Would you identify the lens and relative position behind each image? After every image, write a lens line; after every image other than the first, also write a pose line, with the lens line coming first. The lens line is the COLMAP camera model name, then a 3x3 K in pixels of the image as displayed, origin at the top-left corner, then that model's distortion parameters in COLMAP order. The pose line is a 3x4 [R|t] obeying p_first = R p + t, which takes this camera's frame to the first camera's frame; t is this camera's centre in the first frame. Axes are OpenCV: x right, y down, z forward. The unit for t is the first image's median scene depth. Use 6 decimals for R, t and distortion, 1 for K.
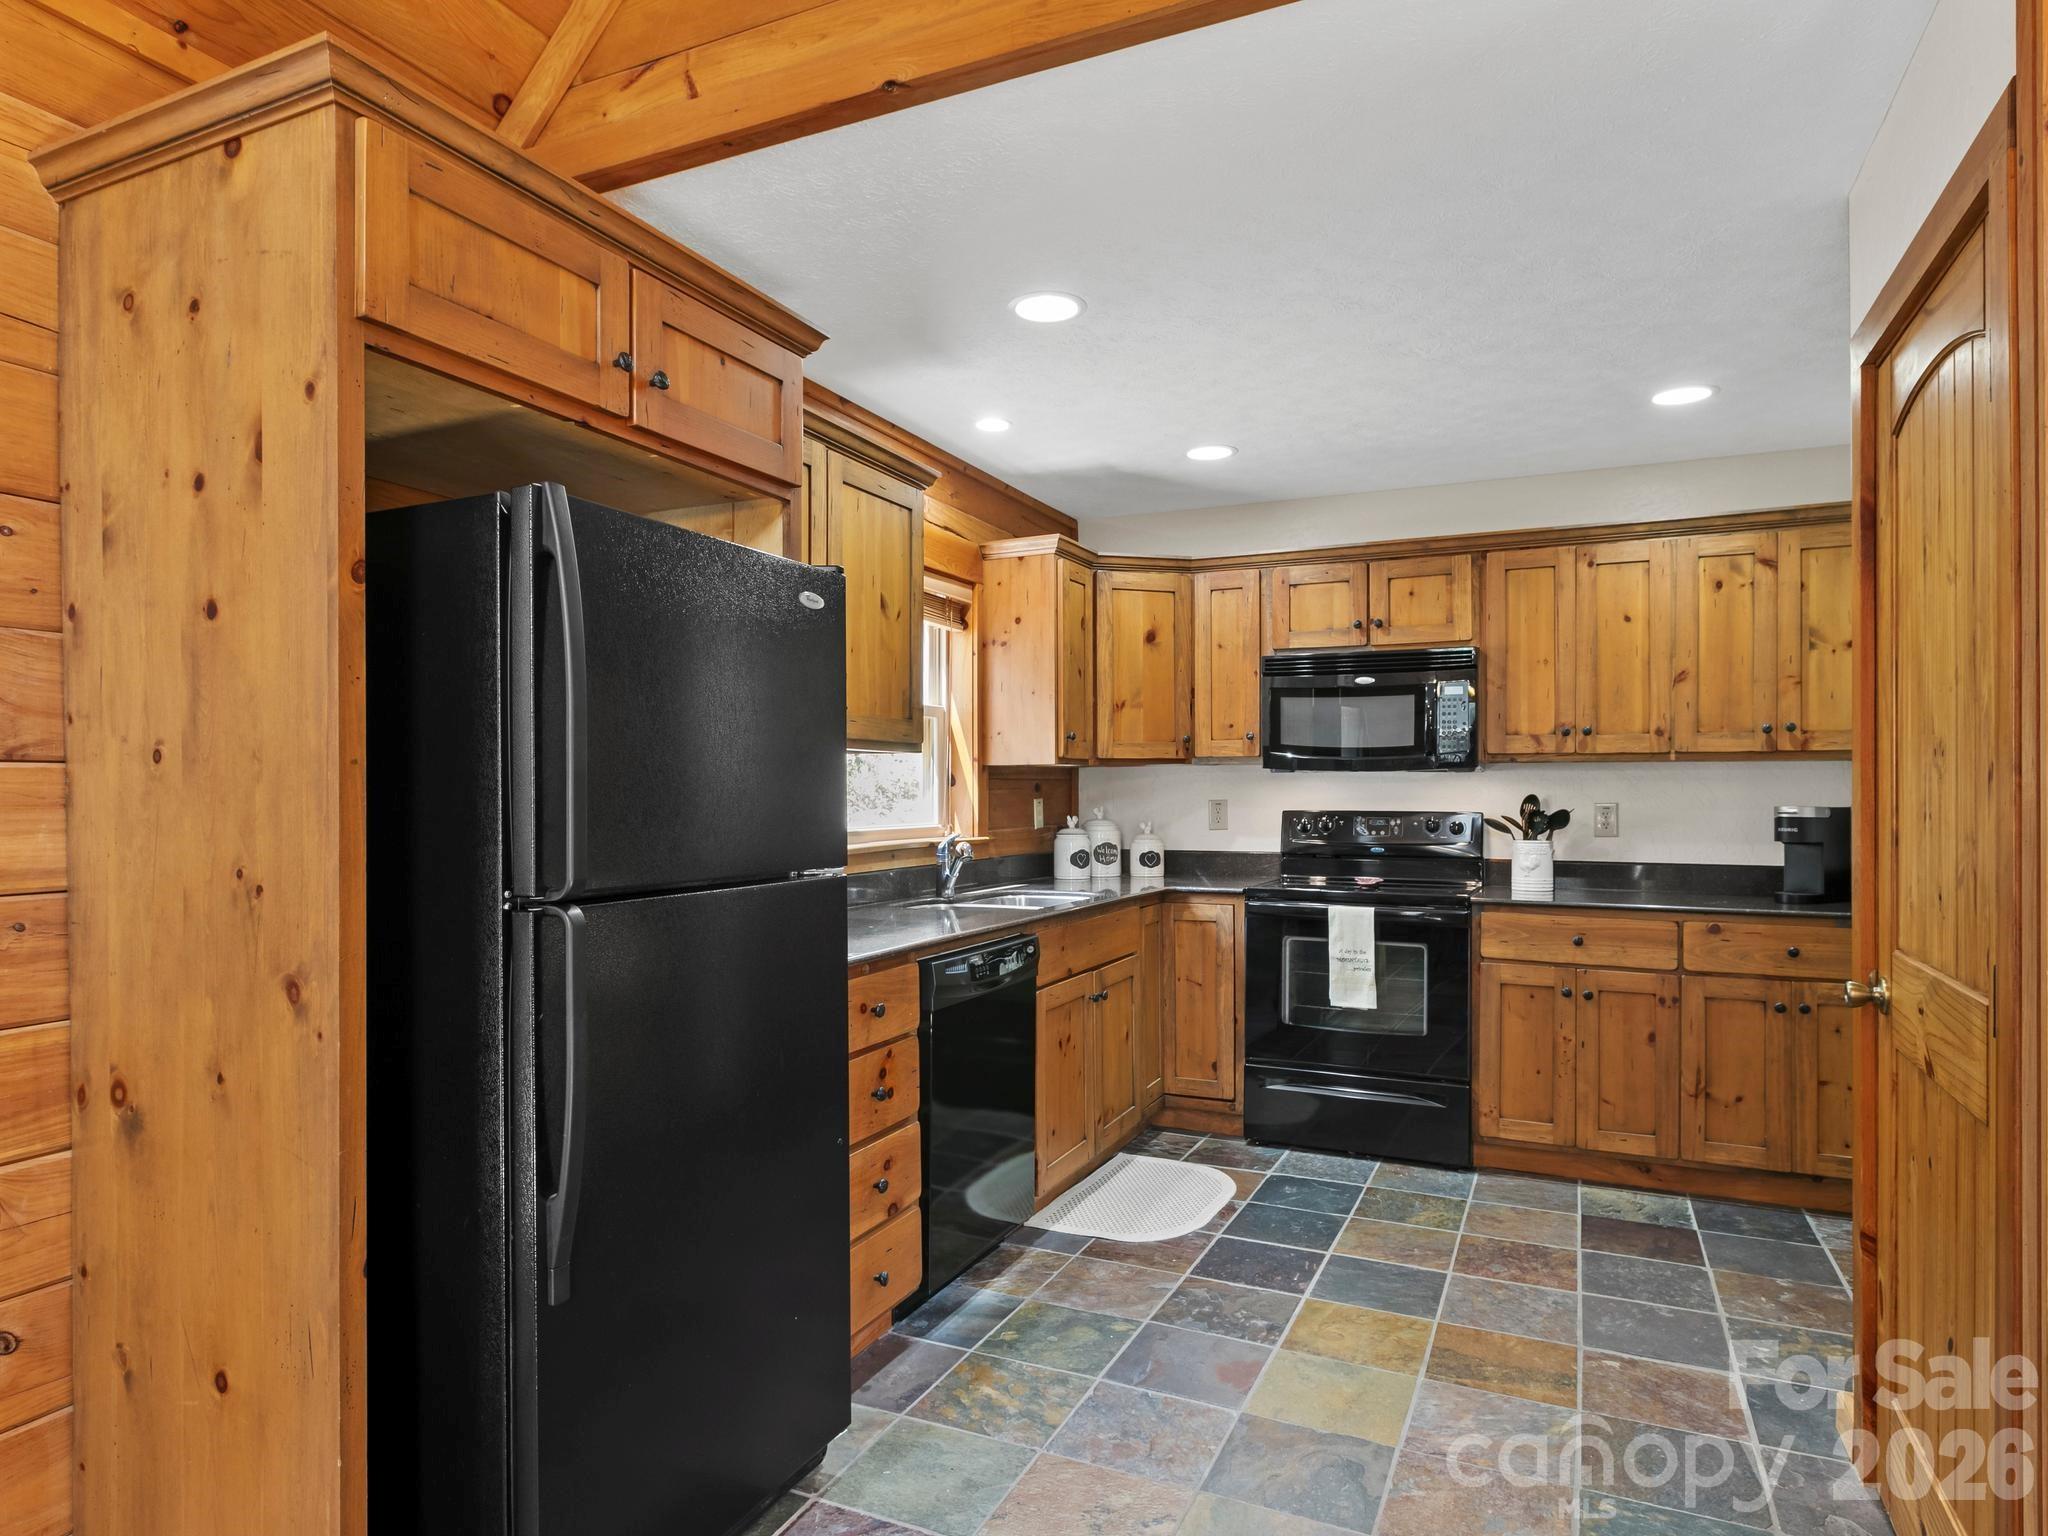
lens RADIAL K [[1222.9, 0, 1028.4], [0, 1222.9, 786.1], [0, 0, 1]] dist [-0.002019, -0.000070]
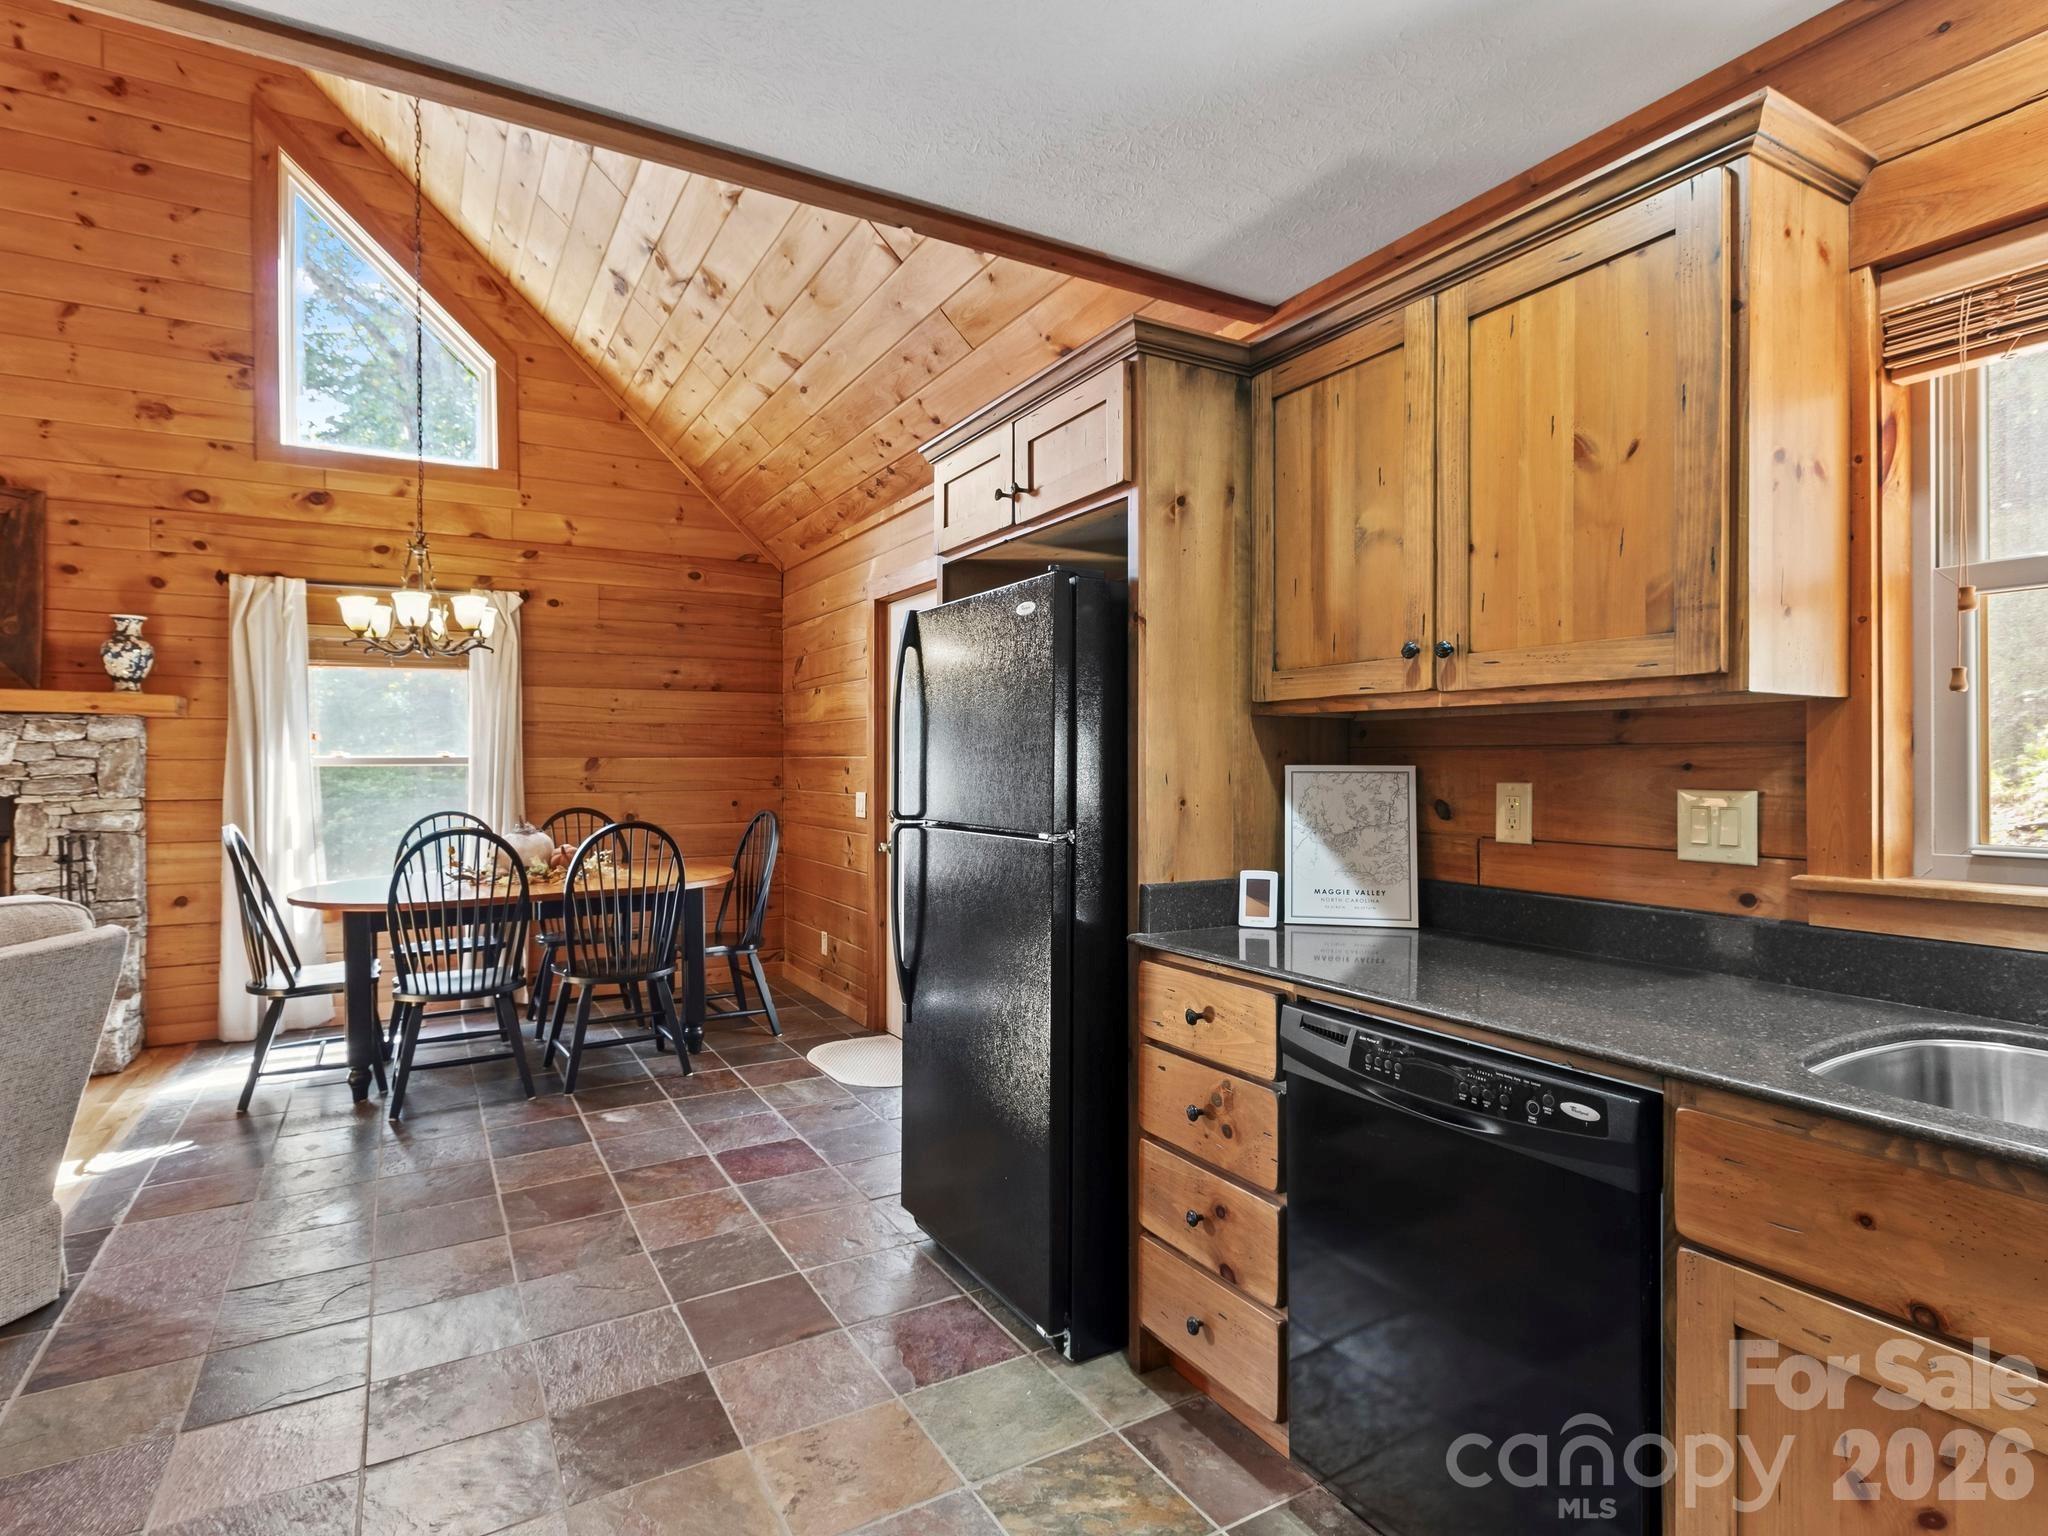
lens RADIAL K [[1063.6, 0, 1025.9], [0, 1063.6, 765.7], [0, 0, 1]] dist [0.002928, -0.000788]
pose [[-0.580371, 0.003160, -0.814346, 0.378862], [0.003983, 0.999992, 0.001042, 0.001455], [0.814342, -0.002639, -0.580379, 0.895401]]
